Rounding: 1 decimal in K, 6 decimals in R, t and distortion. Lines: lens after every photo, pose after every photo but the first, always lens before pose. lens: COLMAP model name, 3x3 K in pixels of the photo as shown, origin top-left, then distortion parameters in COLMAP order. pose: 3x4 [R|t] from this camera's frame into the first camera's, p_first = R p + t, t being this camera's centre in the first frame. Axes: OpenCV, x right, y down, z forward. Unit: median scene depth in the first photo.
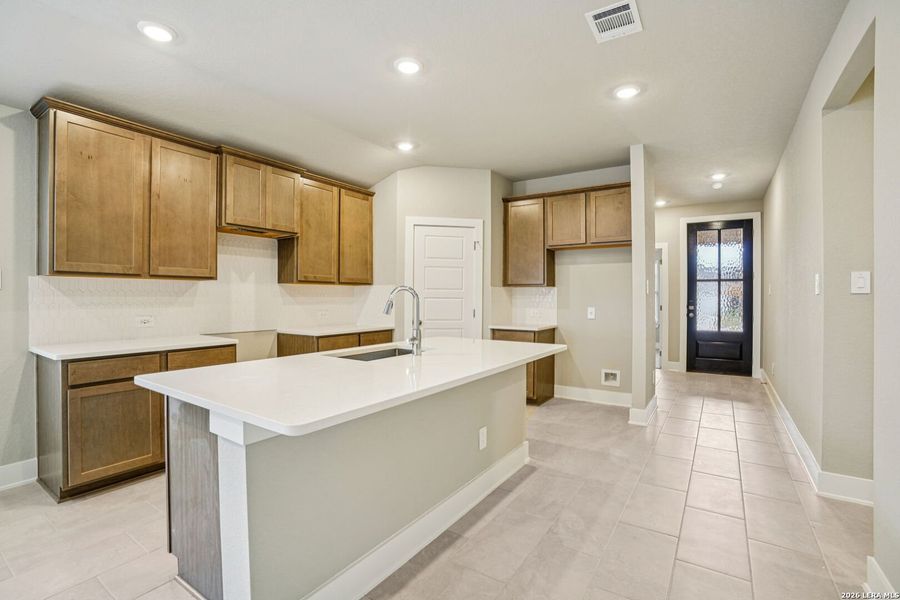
lens RADIAL K [[420.1, 0, 450.6], [0, 420.1, 298.1], [0, 0, 1]] dist [-0.003898, -0.001278]
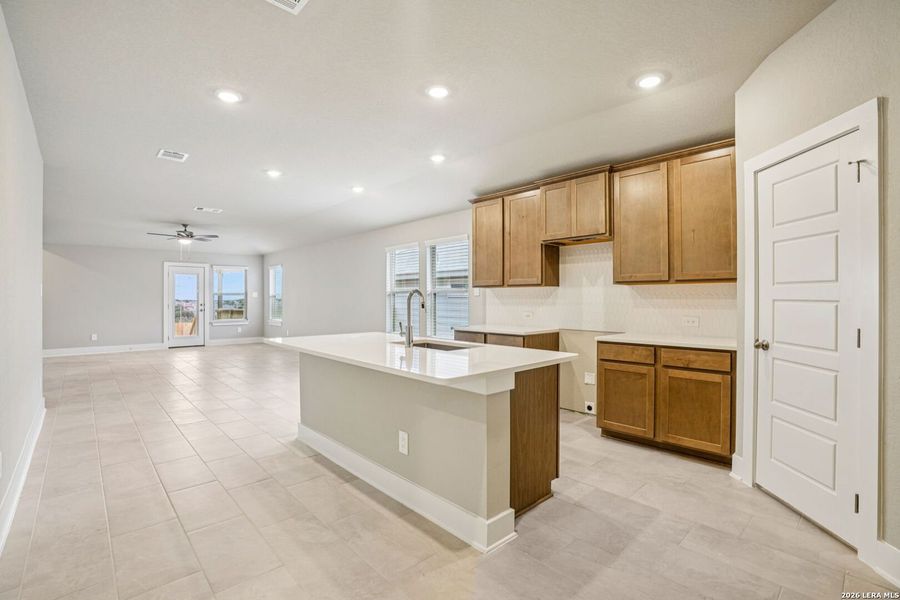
lens RADIAL K [[420.1, 0, 455.3], [0, 420.1, 300.1], [0, 0, 1]] dist [-0.003898, -0.001278]
pose [[-0.231541, 0.014306, -0.972720, 0.852633], [0.002039, 0.999897, 0.014221, -0.019211], [0.972823, 0.001310, -0.231546, 1.136190]]
